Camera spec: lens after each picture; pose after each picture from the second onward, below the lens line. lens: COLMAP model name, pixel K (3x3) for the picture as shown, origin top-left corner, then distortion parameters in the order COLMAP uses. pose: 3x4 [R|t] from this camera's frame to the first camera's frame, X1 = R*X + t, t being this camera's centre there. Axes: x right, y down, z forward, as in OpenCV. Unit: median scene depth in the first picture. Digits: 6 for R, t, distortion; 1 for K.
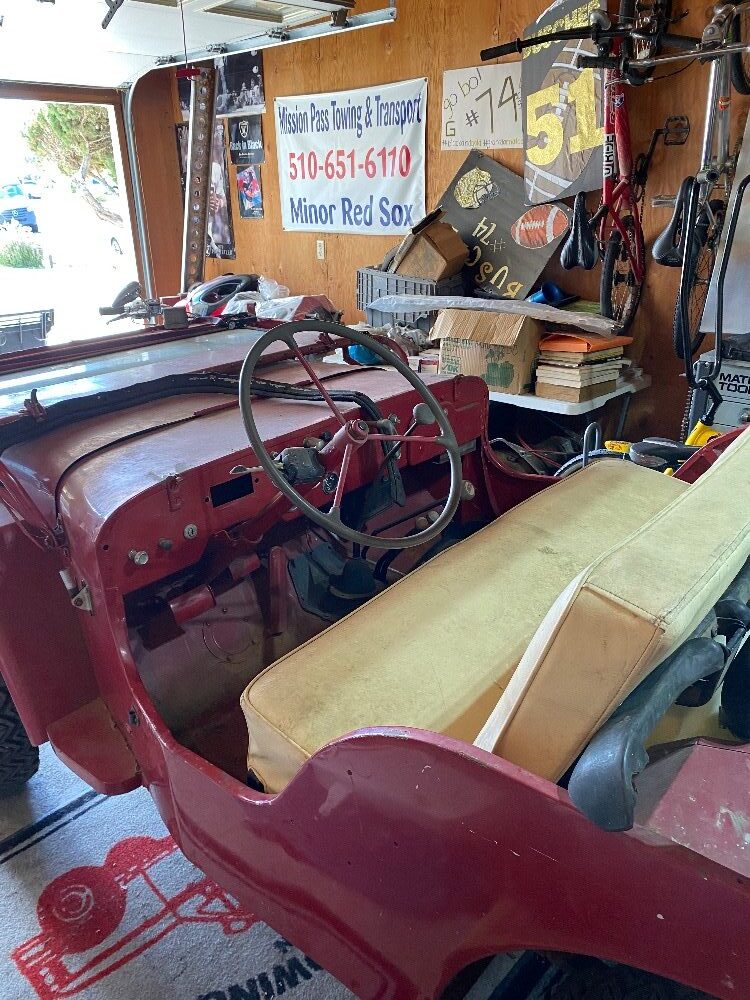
lens RADIAL K [[764.5, 0, 361.5], [0, 764.5, 499.5], [0, 0, 1]] dist [-0.001107, -0.006105]
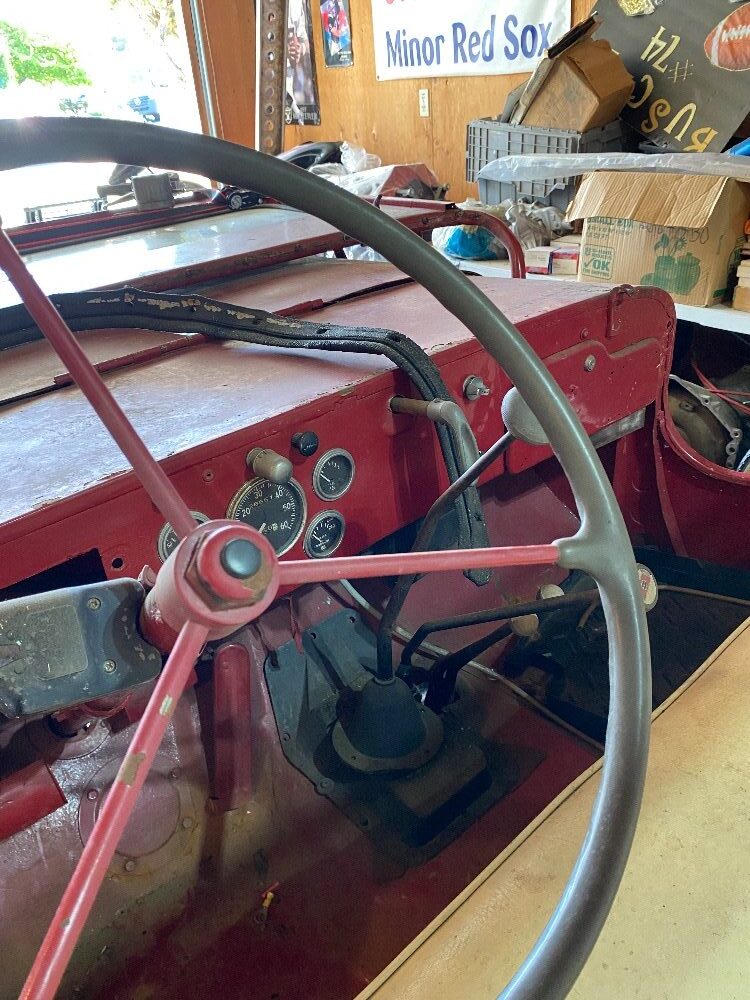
lens RADIAL K [[764.5, 0, 361.5], [0, 764.5, 499.5], [0, 0, 1]] dist [-0.001107, -0.006105]
pose [[0.986407, 0.035773, -0.160380, 0.025330], [-0.014426, 0.991099, 0.132345, -0.048905], [0.163687, -0.128232, 0.978143, 0.260051]]
